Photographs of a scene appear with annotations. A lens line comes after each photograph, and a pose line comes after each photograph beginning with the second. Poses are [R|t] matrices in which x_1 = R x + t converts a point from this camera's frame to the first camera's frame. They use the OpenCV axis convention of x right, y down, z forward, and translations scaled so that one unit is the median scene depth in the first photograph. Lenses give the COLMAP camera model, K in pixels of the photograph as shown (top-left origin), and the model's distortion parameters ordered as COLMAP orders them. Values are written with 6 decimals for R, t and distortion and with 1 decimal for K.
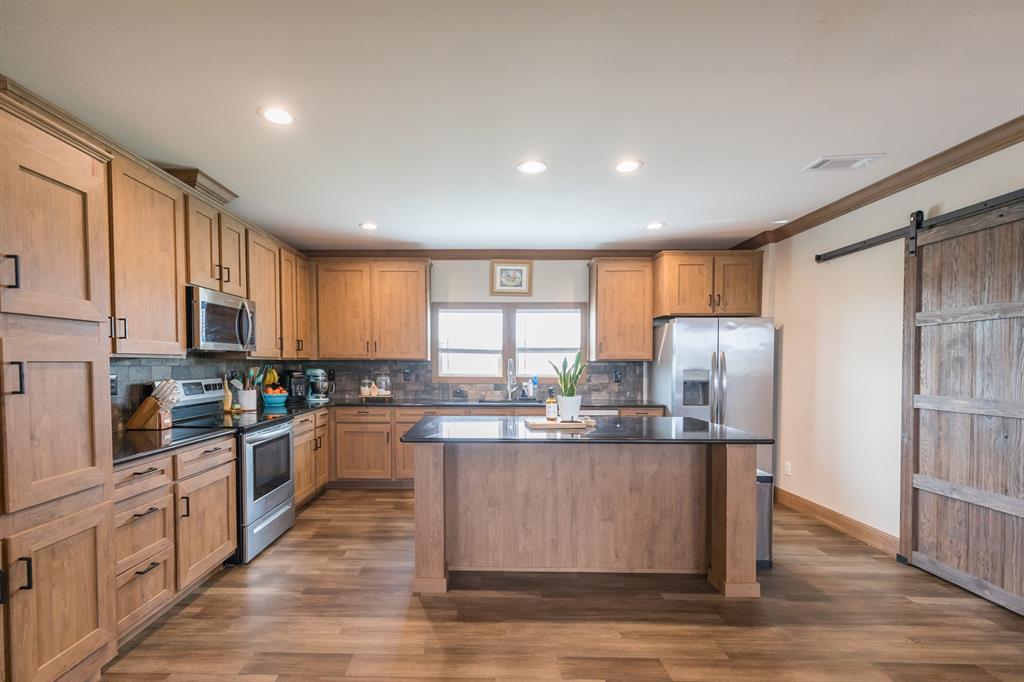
lens RADIAL K [[460.7, 0, 464.4], [0, 460.7, 378.9], [0, 0, 1]] dist [0.006945, -0.002039]
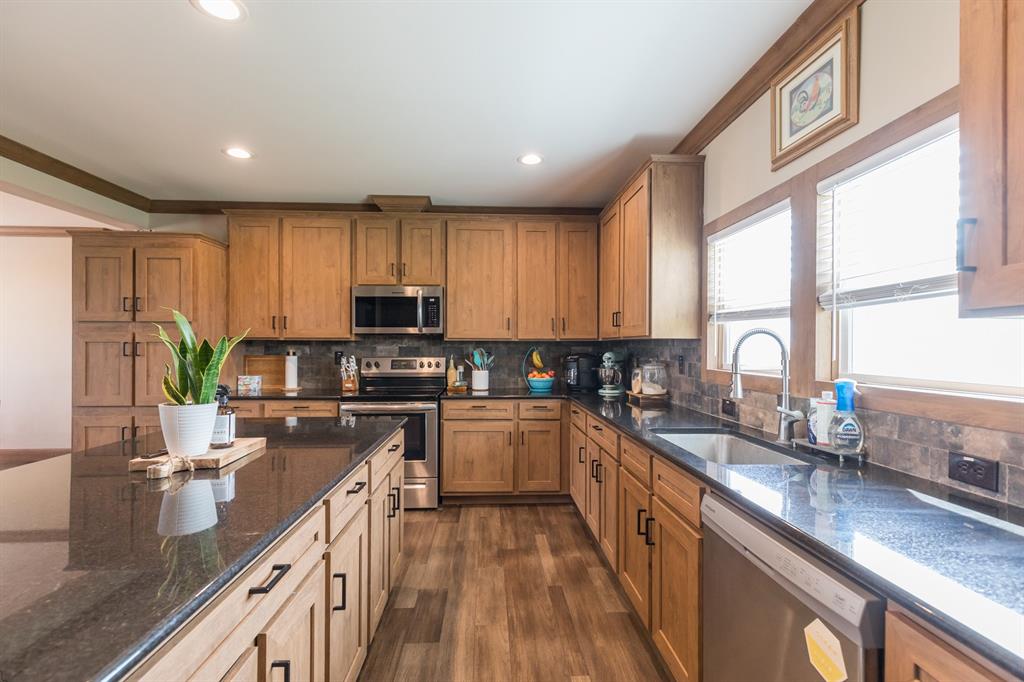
lens RADIAL K [[460.7, 0, 509.7], [0, 460.7, 347.4], [0, 0, 1]] dist [0.006945, -0.002039]
pose [[0.089008, -0.001362, -0.996030, 0.441294], [-0.035694, 0.999352, -0.004556, -0.019125], [0.995391, 0.035958, 0.088902, 0.754793]]
